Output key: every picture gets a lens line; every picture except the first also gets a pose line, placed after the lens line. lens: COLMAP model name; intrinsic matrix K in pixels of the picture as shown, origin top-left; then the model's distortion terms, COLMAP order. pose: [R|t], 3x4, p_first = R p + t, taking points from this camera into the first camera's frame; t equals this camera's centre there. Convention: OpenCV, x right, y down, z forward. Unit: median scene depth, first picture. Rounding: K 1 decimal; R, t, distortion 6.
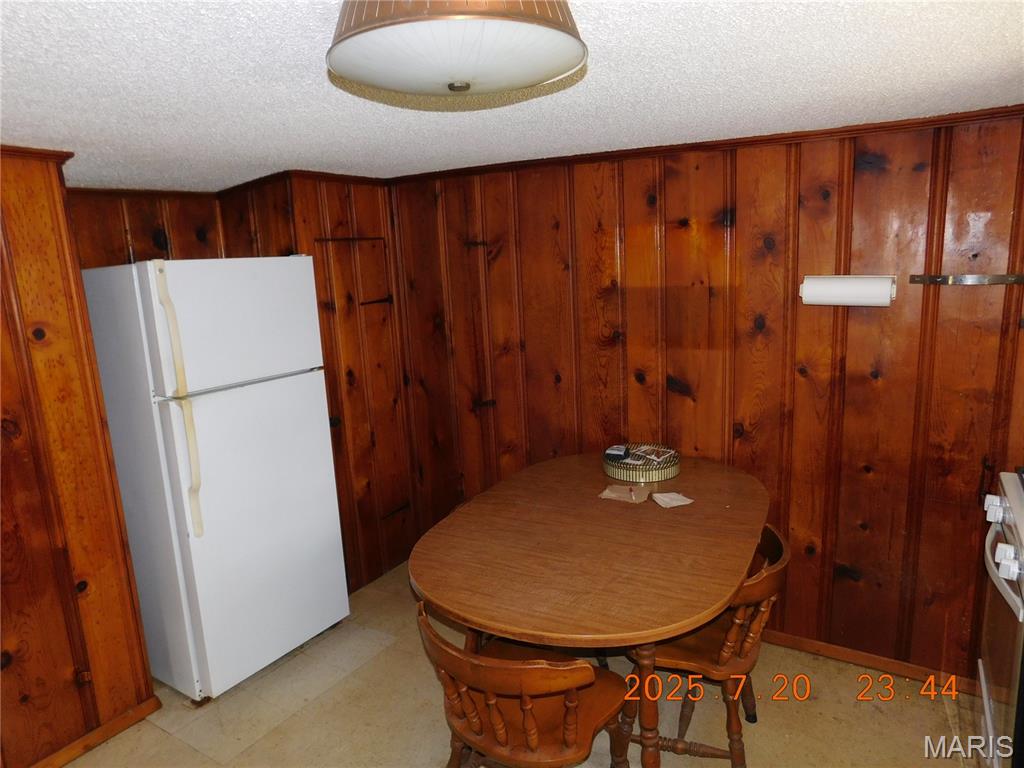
lens RADIAL K [[692.1, 0, 511.2], [0, 692.1, 388.9], [0, 0, 1]] dist [0.000119, 0.007120]
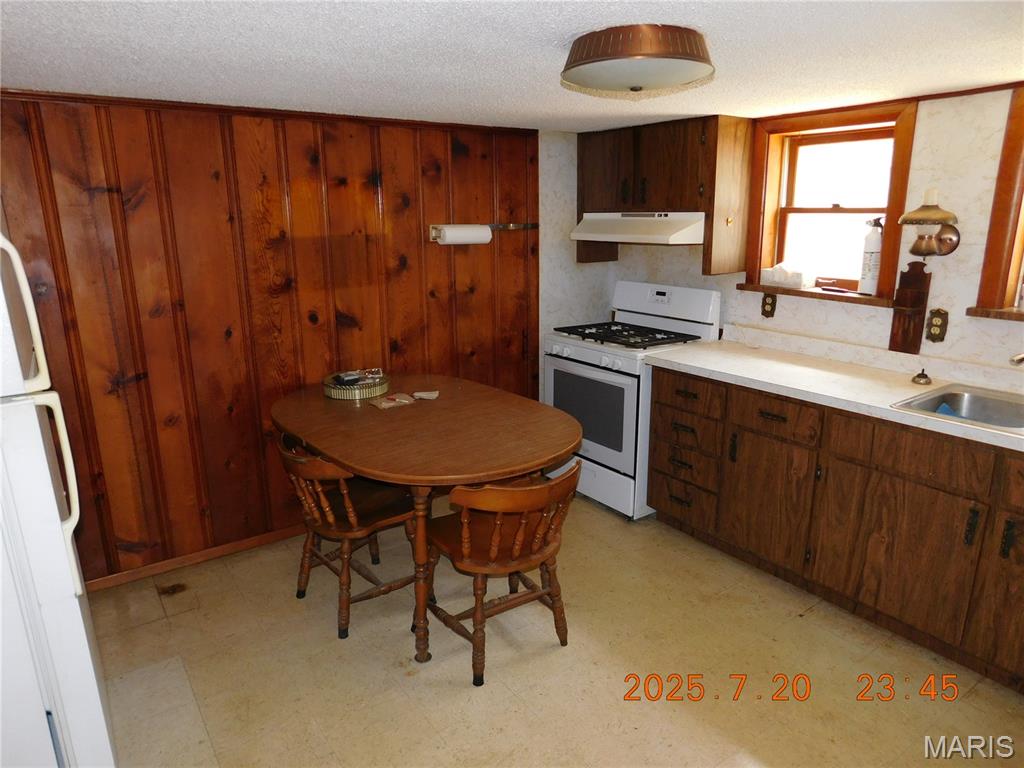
lens RADIAL K [[692.1, 0, 510.2], [0, 692.1, 383.3], [0, 0, 1]] dist [0.000119, 0.007120]
pose [[0.408384, -0.192179, 0.892351, -0.755681], [0.177133, 0.975688, 0.129063, -0.001900], [-0.895459, 0.105357, 0.432497, 0.254336]]
